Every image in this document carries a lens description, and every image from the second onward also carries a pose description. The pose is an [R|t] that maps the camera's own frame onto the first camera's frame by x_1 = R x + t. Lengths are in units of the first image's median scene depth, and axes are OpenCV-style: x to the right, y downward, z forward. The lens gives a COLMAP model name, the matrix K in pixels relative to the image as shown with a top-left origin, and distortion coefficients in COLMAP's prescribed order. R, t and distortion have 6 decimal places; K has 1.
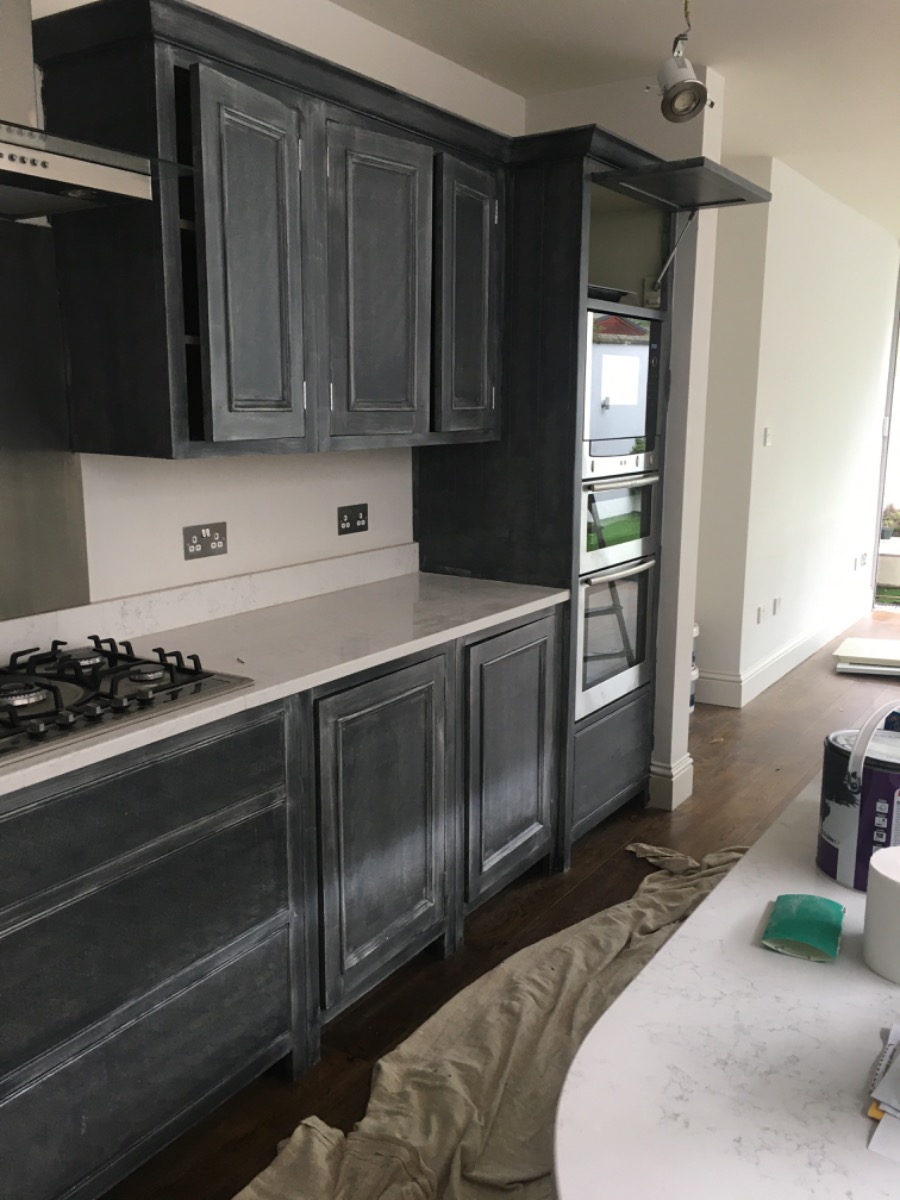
lens RADIAL K [[1022.3, 0, 450.0], [0, 1022.3, 600.0], [0, 0, 1]] dist [0.078697, -0.116515]
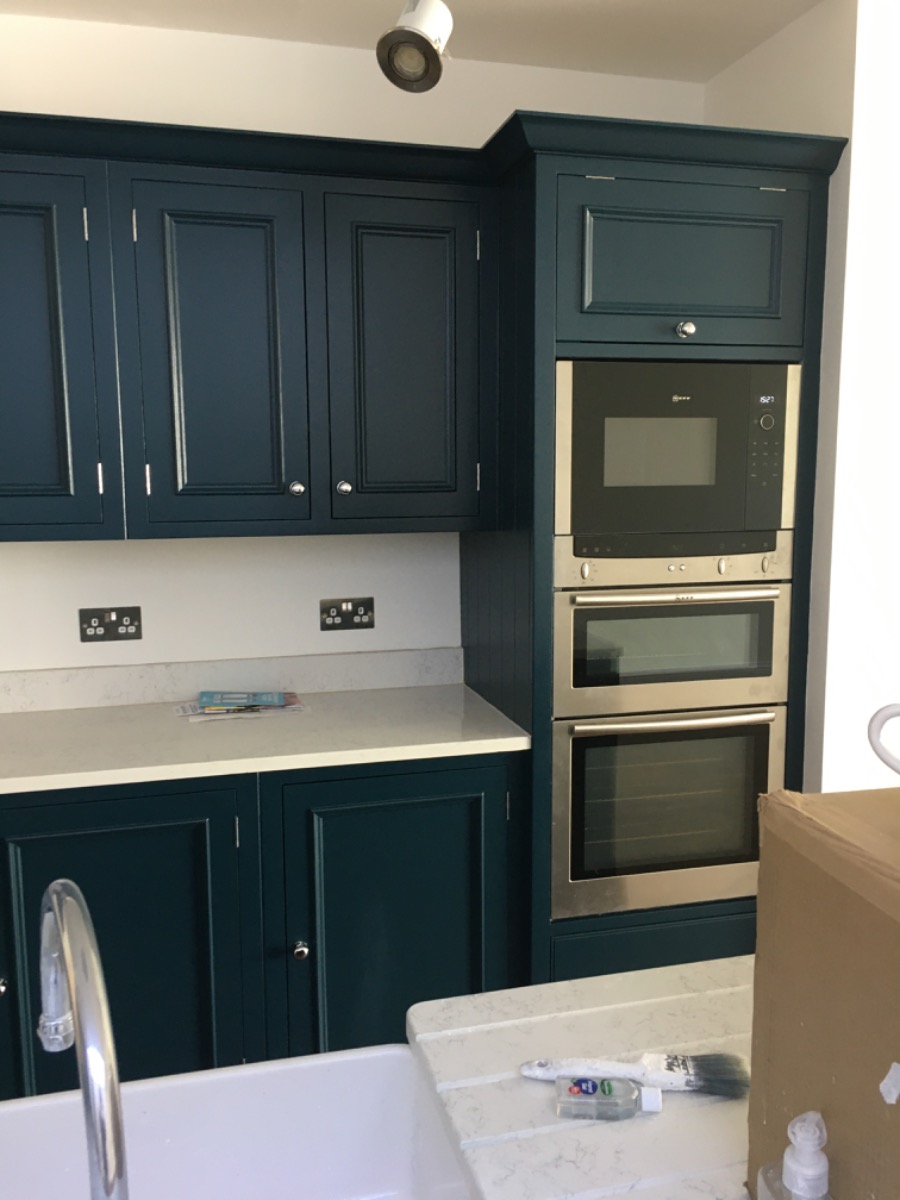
lens RADIAL K [[1022.3, 0, 450.0], [0, 1022.3, 600.0], [0, 0, 1]] dist [0.078697, -0.116515]
pose [[0.736477, 0.092847, -0.670061, 0.573941], [-0.116390, 0.993156, 0.009690, -0.111678], [0.666375, 0.070852, 0.742243, 0.420655]]
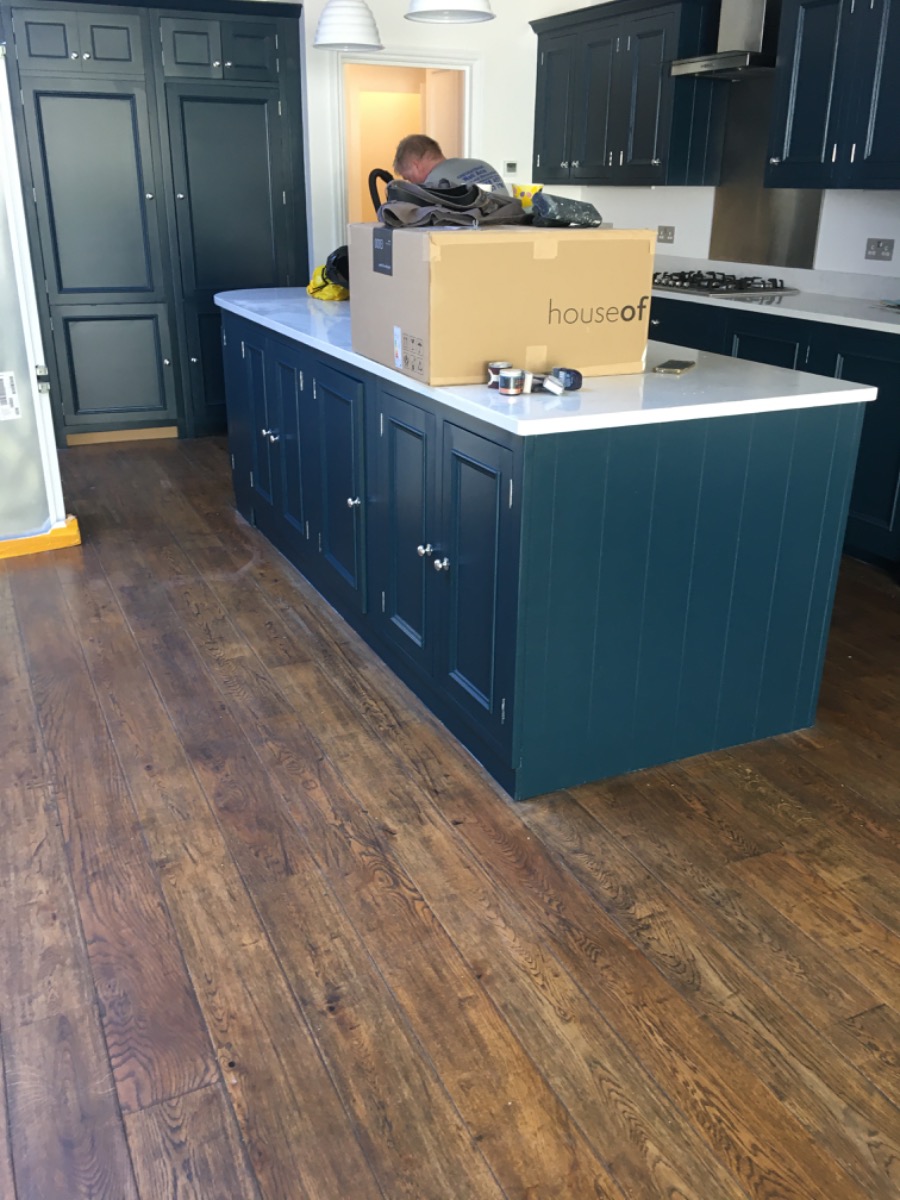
lens RADIAL K [[1022.3, 0, 450.0], [0, 1022.3, 600.0], [0, 0, 1]] dist [0.078697, -0.116515]
pose [[-0.532020, 0.311127, -0.787499, 1.402605], [-0.163520, 0.874786, 0.456083, -0.183794], [0.830793, 0.371417, -0.414528, 1.153727]]
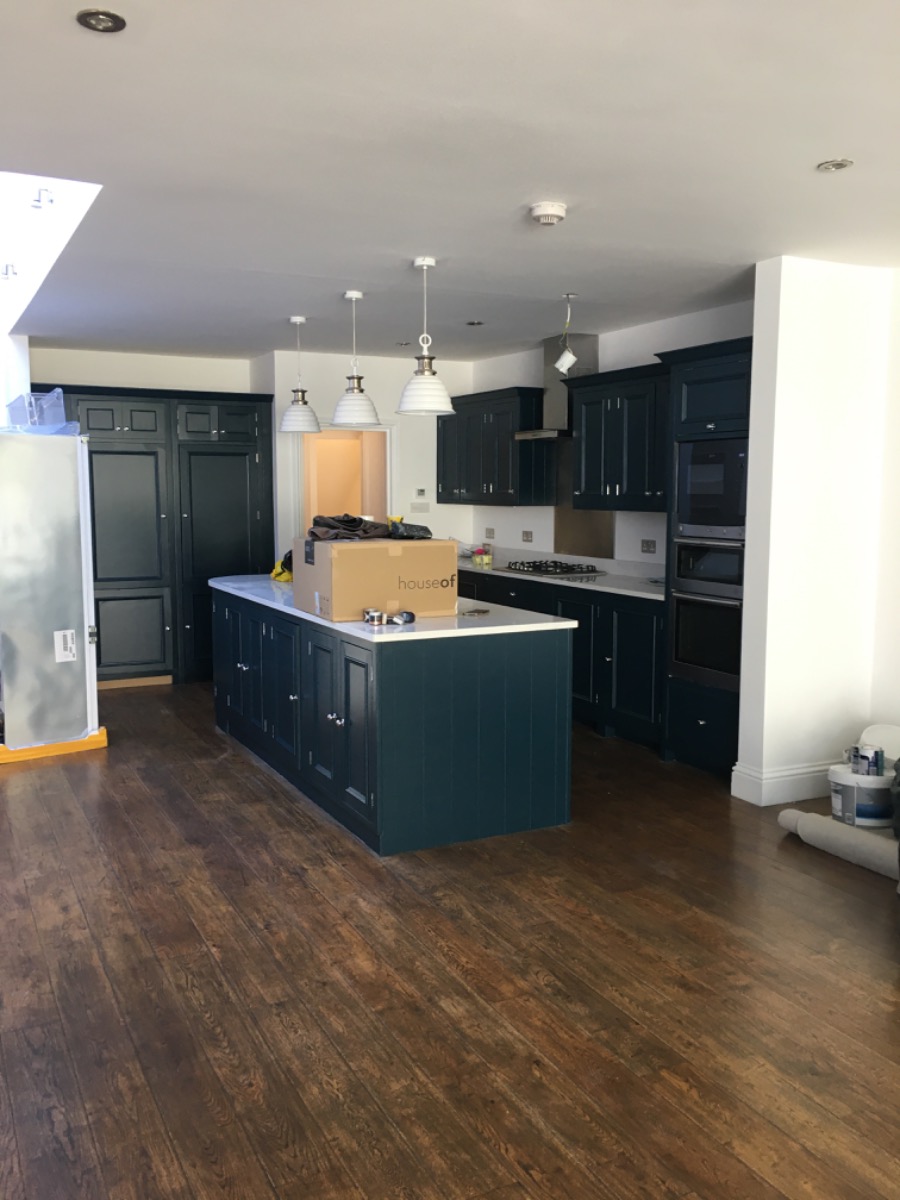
lens RADIAL K [[1022.3, 0, 450.0], [0, 1022.3, 600.0], [0, 0, 1]] dist [0.078697, -0.116515]
pose [[-0.504471, 0.095313, -0.858152, 1.895182], [-0.156242, 0.967404, 0.199295, -0.309864], [0.849175, 0.234618, -0.473135, 1.573166]]
